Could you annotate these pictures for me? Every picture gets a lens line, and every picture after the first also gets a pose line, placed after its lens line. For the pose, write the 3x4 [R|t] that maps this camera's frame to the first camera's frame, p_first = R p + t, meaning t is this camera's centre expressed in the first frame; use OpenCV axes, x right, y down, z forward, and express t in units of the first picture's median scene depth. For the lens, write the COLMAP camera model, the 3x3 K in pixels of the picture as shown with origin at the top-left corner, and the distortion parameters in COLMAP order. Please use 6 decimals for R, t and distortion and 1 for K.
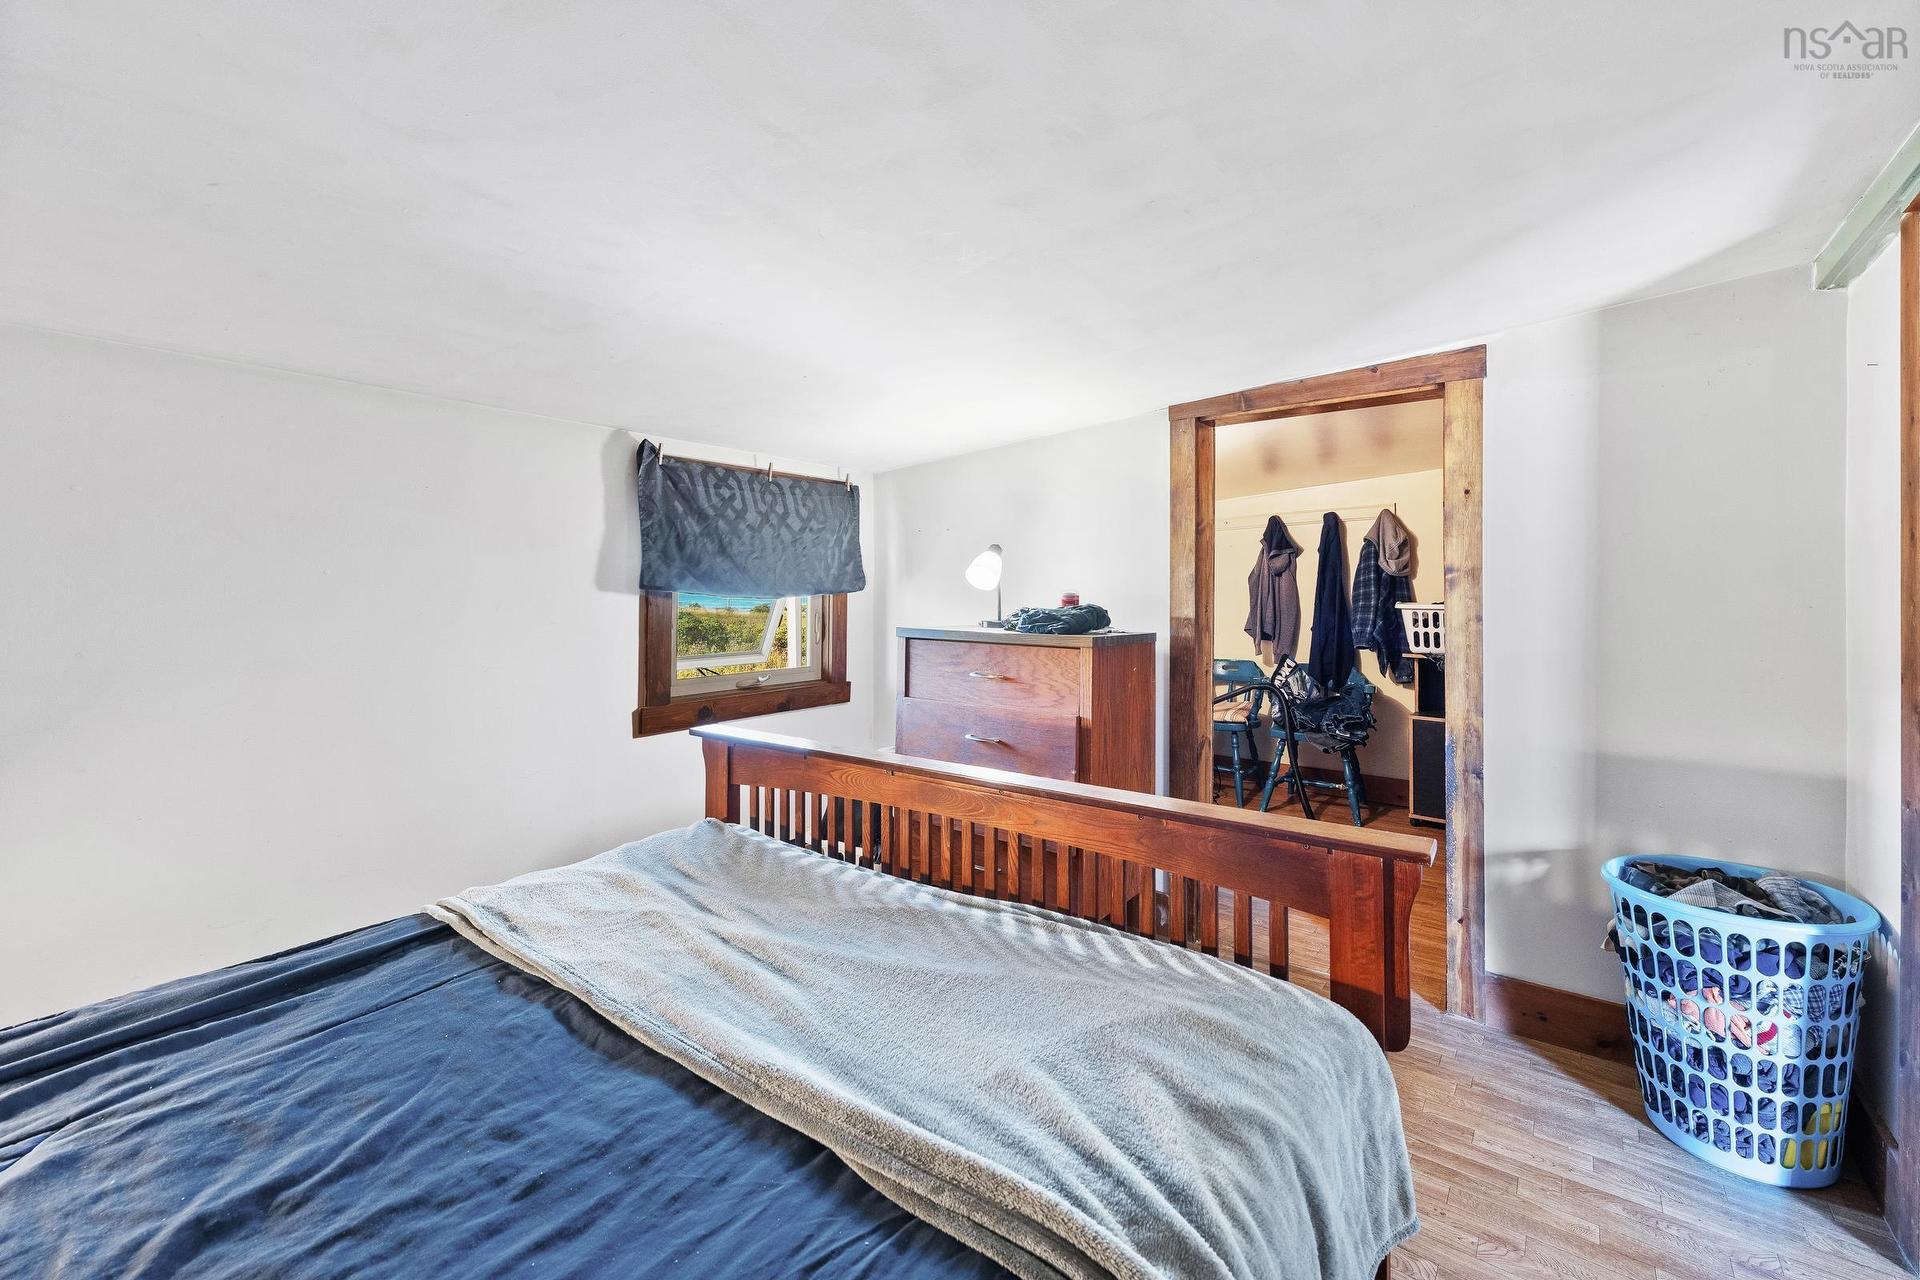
lens RADIAL K [[836.3, 0, 960.0], [0, 836.3, 570.9], [0, 0, 1]] dist [-0.000369, -0.000048]
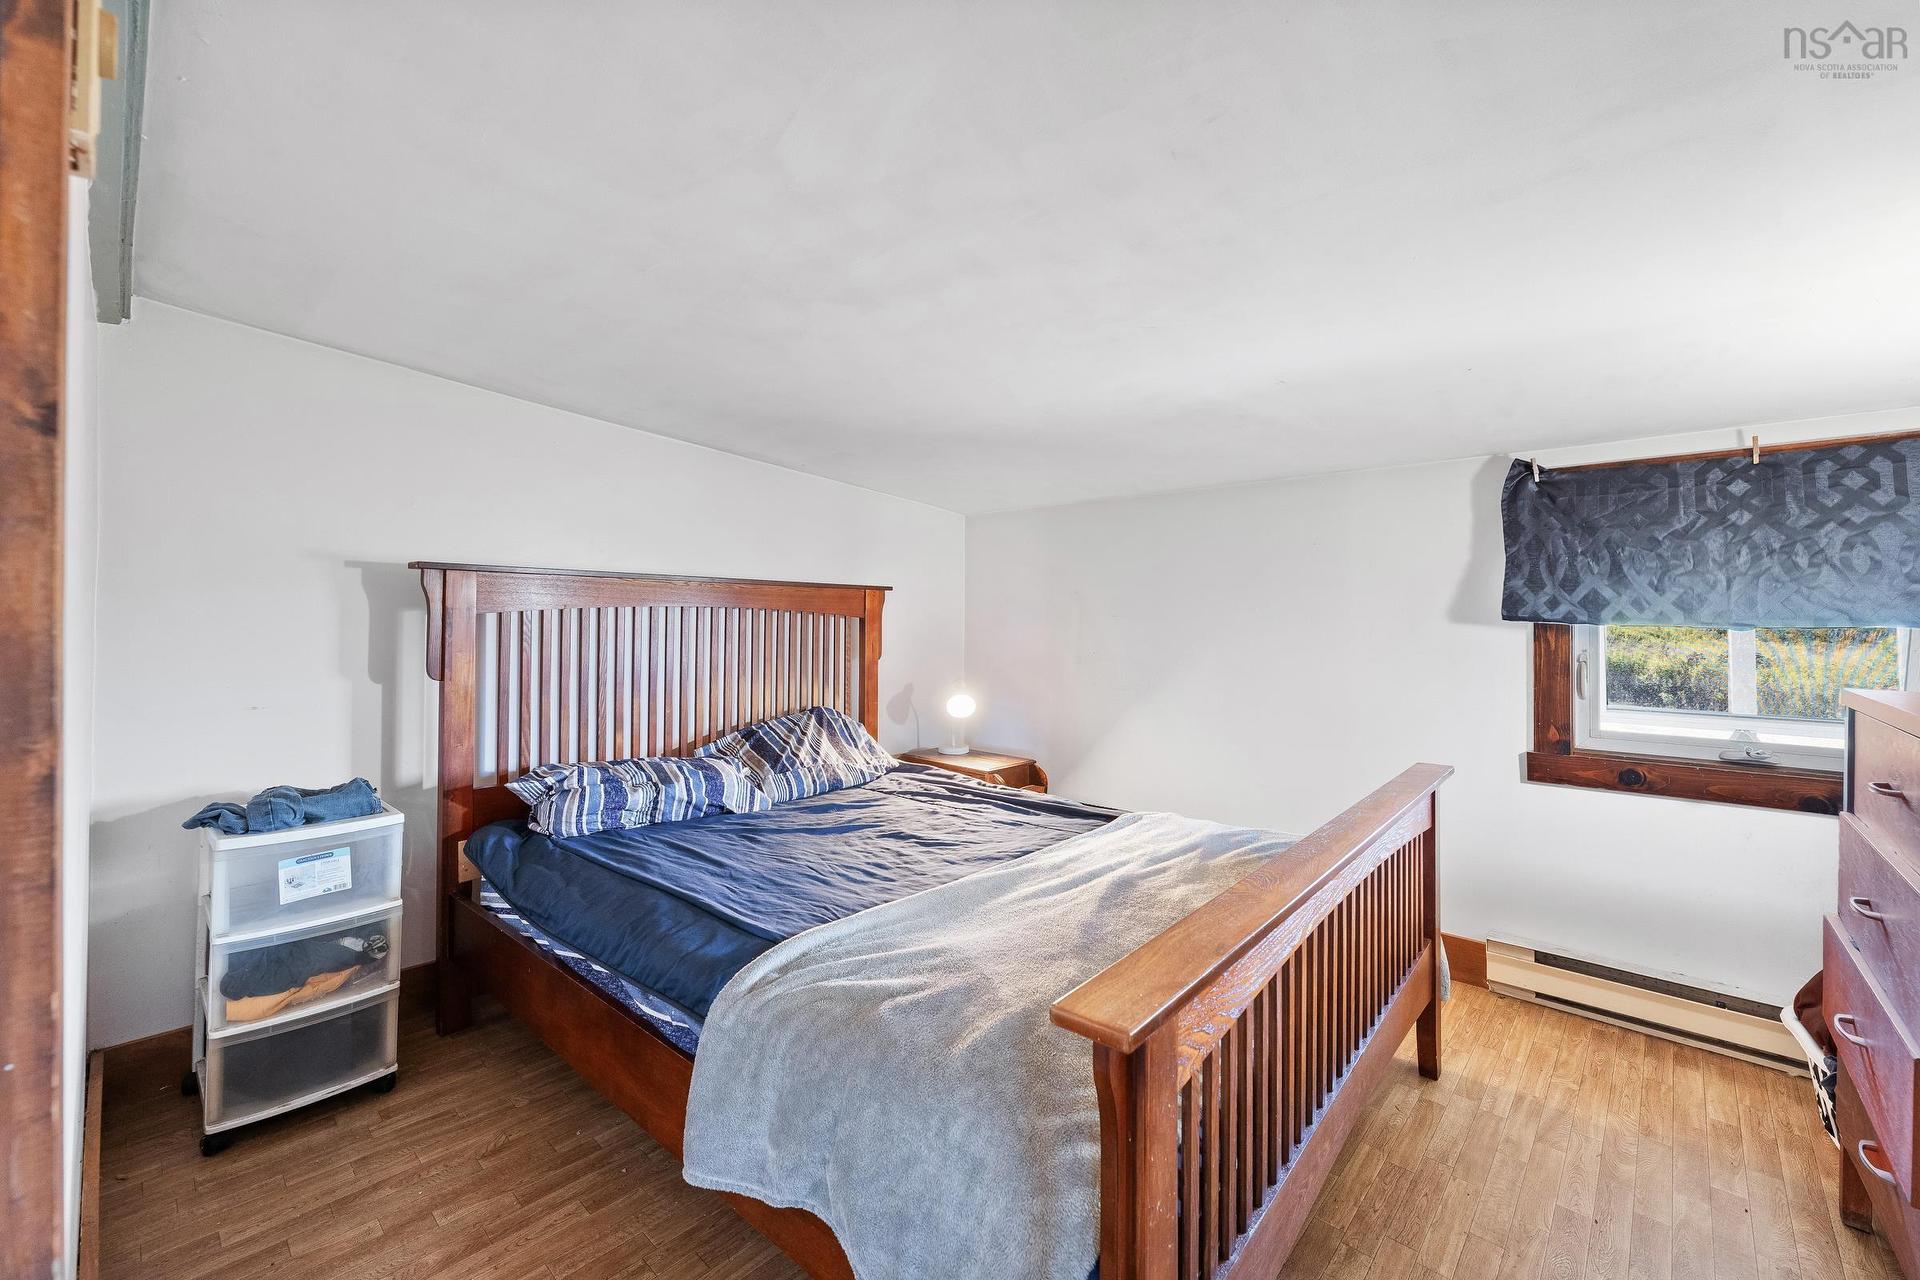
lens RADIAL K [[776.8, 0, 960.0], [0, 776.8, 640.0], [0, 0, 1]] dist [-0.000682, -0.000074]
pose [[-0.101053, 0.002936, -0.994877, 0.526953], [-0.006311, 0.999974, 0.003592, 0.043242], [0.994861, 0.006641, -0.101032, 0.469656]]
